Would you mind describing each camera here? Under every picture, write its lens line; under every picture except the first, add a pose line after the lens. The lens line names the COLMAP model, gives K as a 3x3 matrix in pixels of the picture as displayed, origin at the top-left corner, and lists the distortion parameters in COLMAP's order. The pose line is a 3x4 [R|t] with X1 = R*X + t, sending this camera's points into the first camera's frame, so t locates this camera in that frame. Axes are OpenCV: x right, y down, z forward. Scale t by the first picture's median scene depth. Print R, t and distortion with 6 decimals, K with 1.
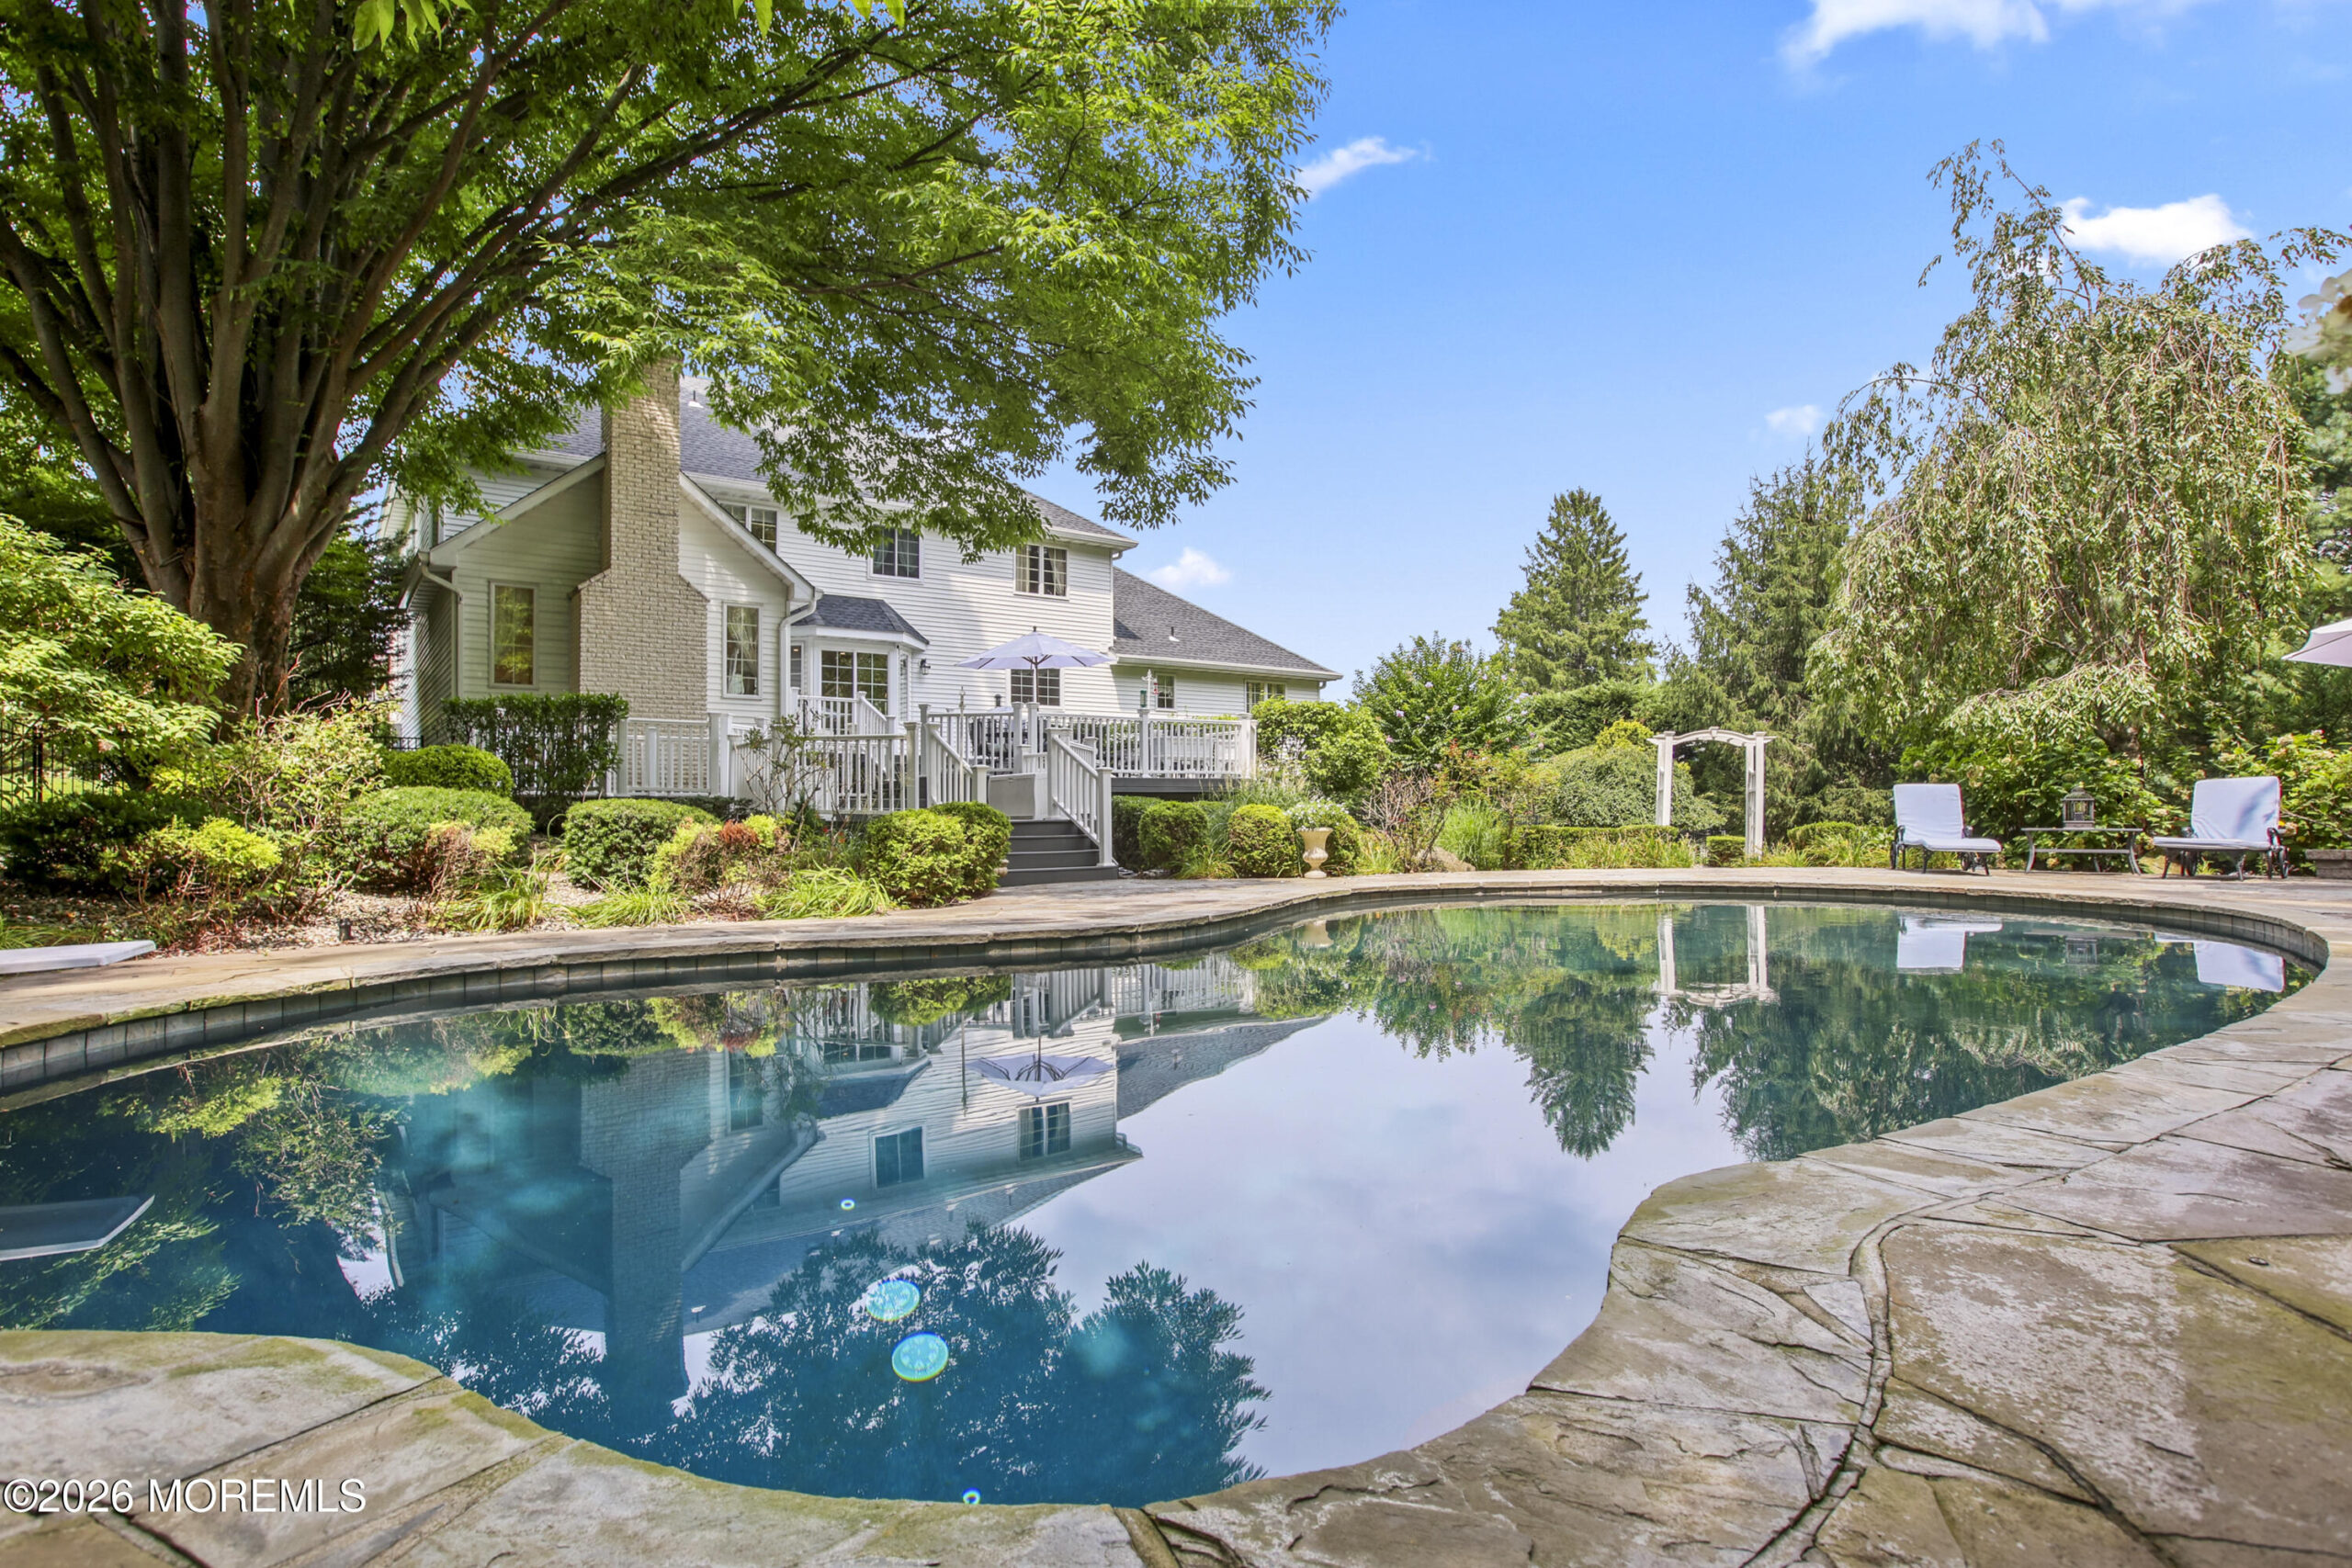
lens RADIAL K [[1222.9, 0, 1186.0], [0, 1222.9, 801.4], [0, 0, 1]] dist [-0.016333, 0.013277]
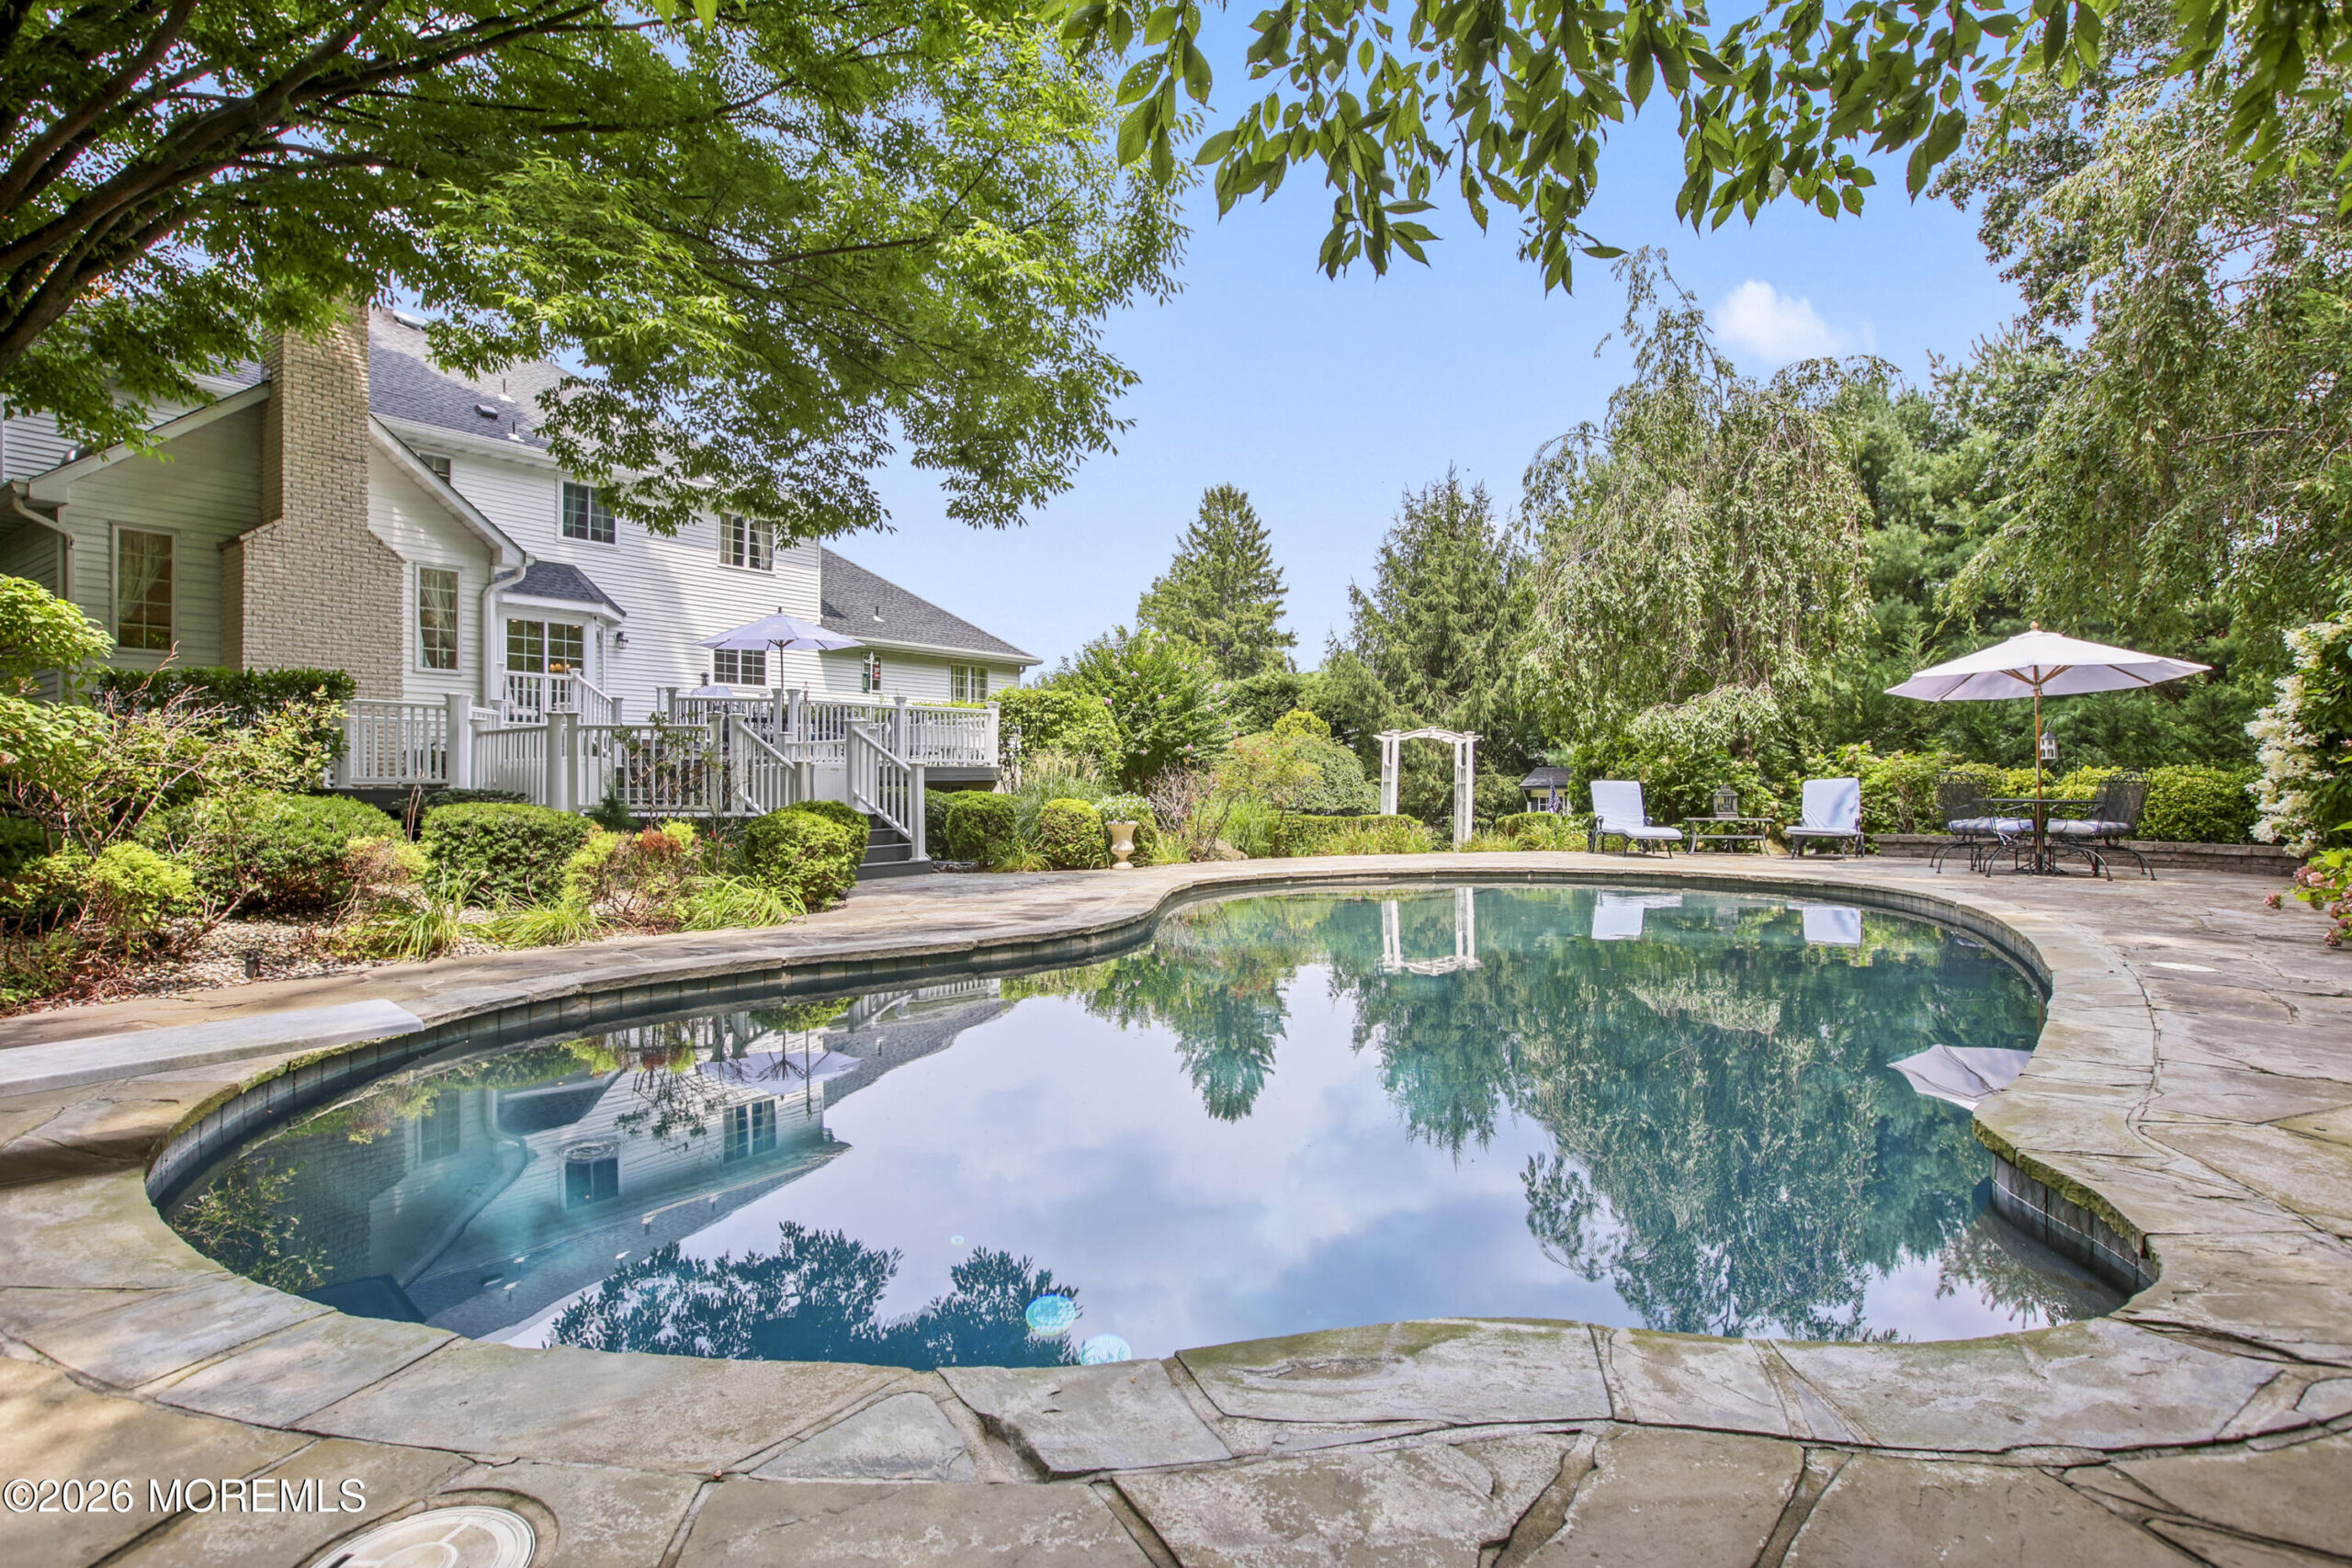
lens RADIAL K [[1222.9, 0, 1223.2], [0, 1222.9, 787.7], [0, 0, 1]] dist [-0.016333, 0.013277]
pose [[0.949811, 0.002882, 0.312810, -0.132902], [-0.004968, 0.999970, 0.005872, -0.012989], [-0.312784, -0.007131, 0.949797, -0.018018]]
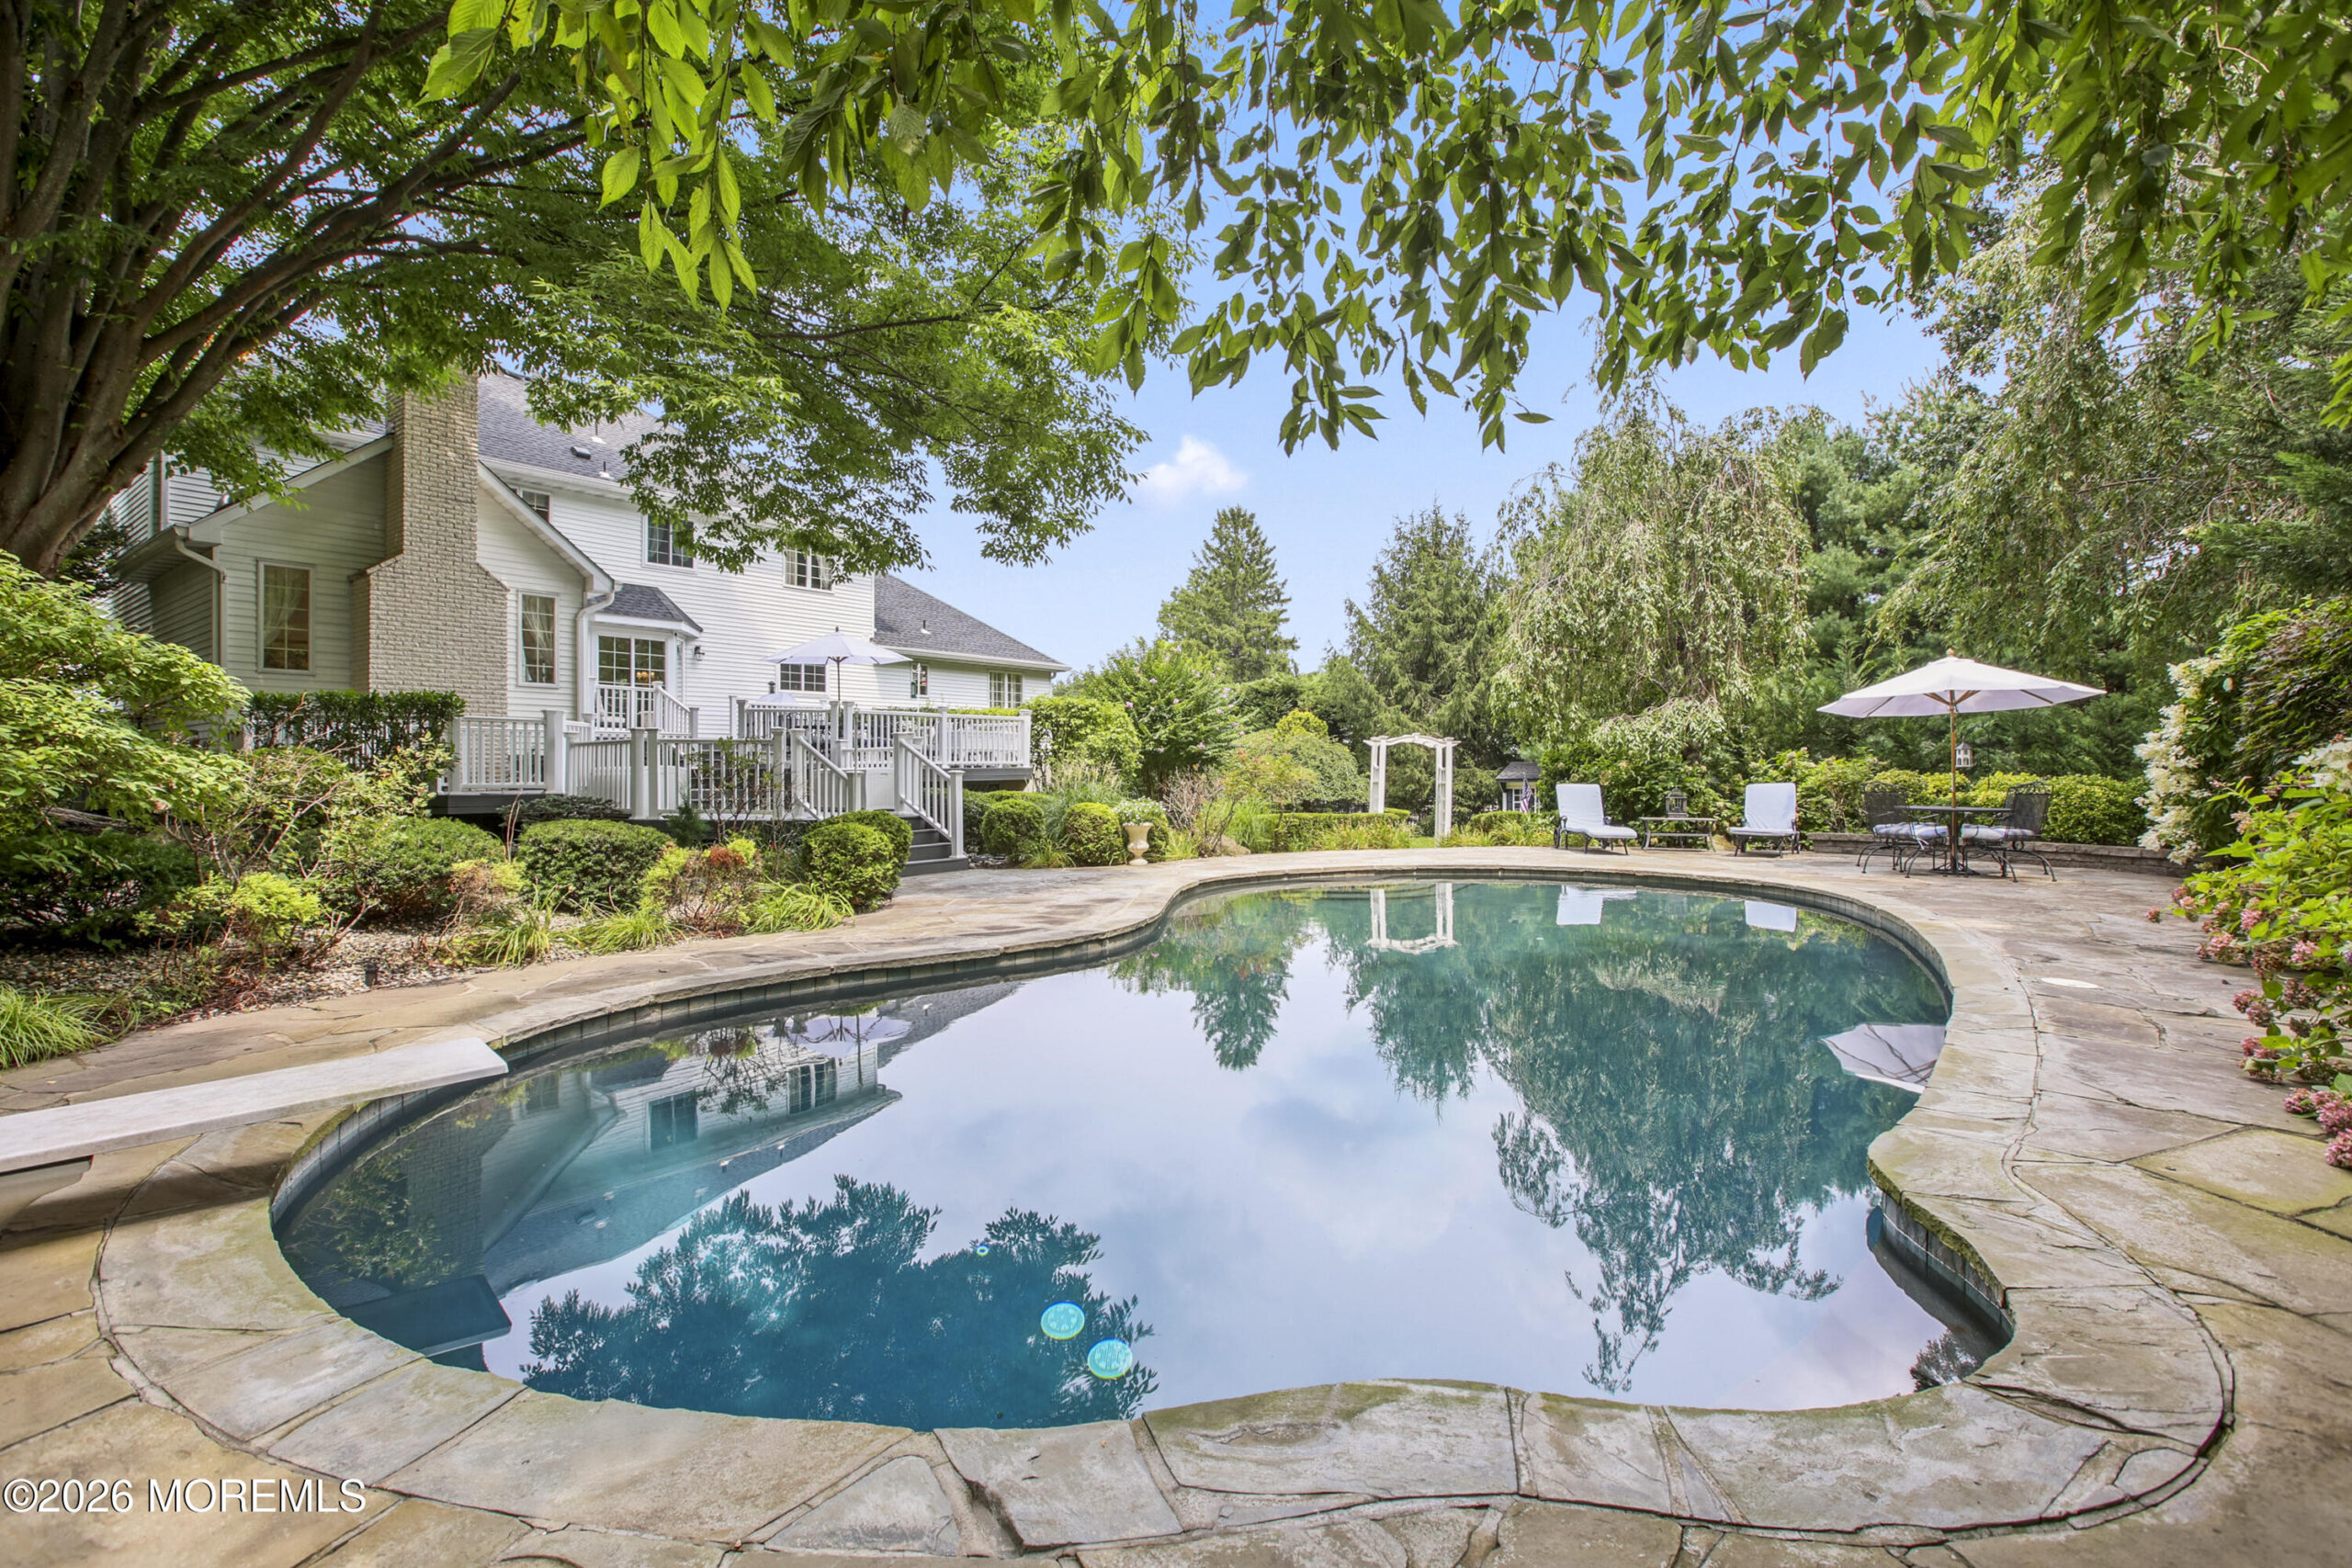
lens RADIAL K [[1089.0, 0, 1221.1], [0, 1089.0, 781.3], [0, 0, 1]] dist [-0.024114, 0.009342]
pose [[0.953333, 0.003229, 0.301905, -0.128261], [-0.007298, 0.999897, 0.012351, -0.029880], [-0.301834, -0.013978, 0.953258, -0.020944]]
